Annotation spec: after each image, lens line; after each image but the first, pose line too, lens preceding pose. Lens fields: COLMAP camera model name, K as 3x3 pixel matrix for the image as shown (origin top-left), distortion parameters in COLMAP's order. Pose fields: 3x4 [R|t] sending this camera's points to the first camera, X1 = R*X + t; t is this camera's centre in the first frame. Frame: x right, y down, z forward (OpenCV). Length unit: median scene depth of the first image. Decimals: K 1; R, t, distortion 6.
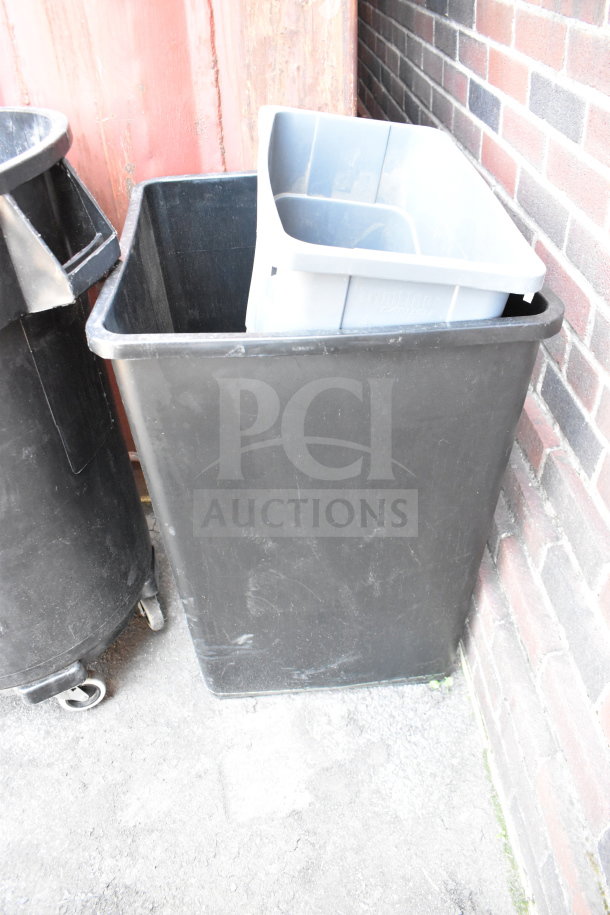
lens RADIAL K [[708.8, 0, 318.4], [0, 708.8, 458.0], [0, 0, 1]] dist [-0.097656, 0.013110]
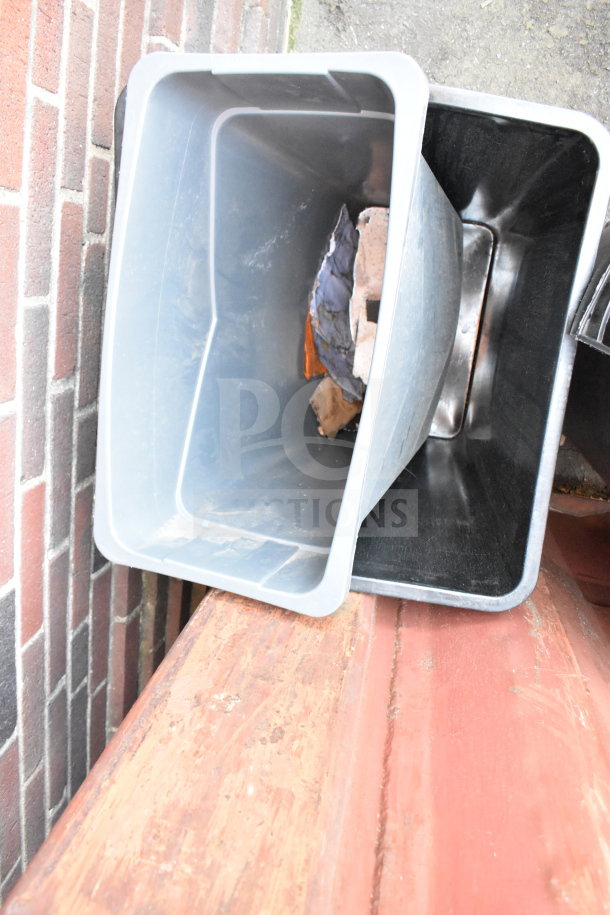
lens RADIAL K [[712.7, 0, 295.5], [0, 712.7, 460.5], [0, 0, 1]] dist [-0.103831, 0.022975]
pose [[-0.962581, -0.235269, 0.134488, -0.098888], [0.269414, -0.777270, 0.568566, -0.779974], [-0.029233, 0.583523, 0.811570, 0.356477]]
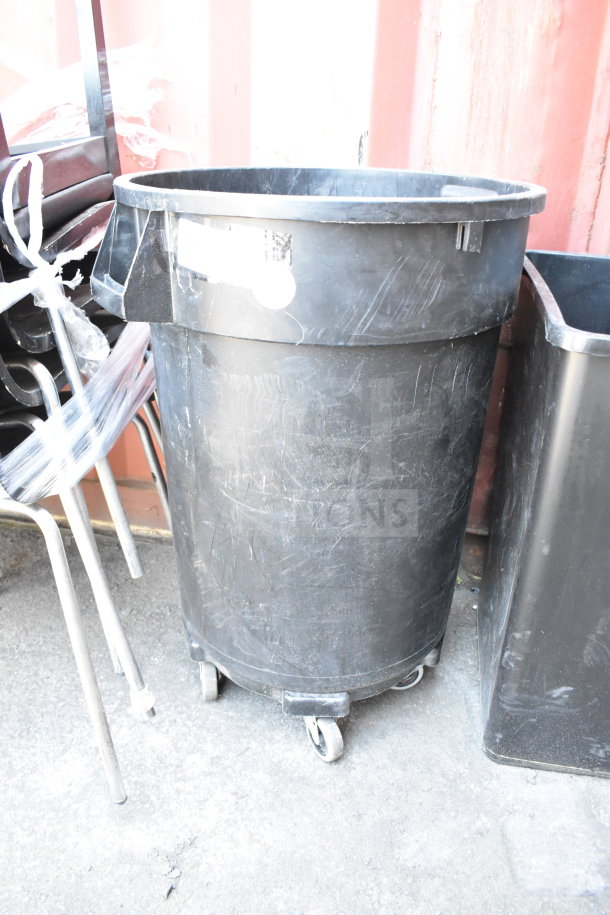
lens RADIAL K [[712.7, 0, 295.5], [0, 712.7, 460.5], [0, 0, 1]] dist [-0.103831, 0.022975]
pose [[0.962131, 0.168686, -0.214121, -0.311080], [-0.210912, 0.958314, -0.192744, 0.217723], [0.172682, 0.230606, 0.957602, -0.049324]]
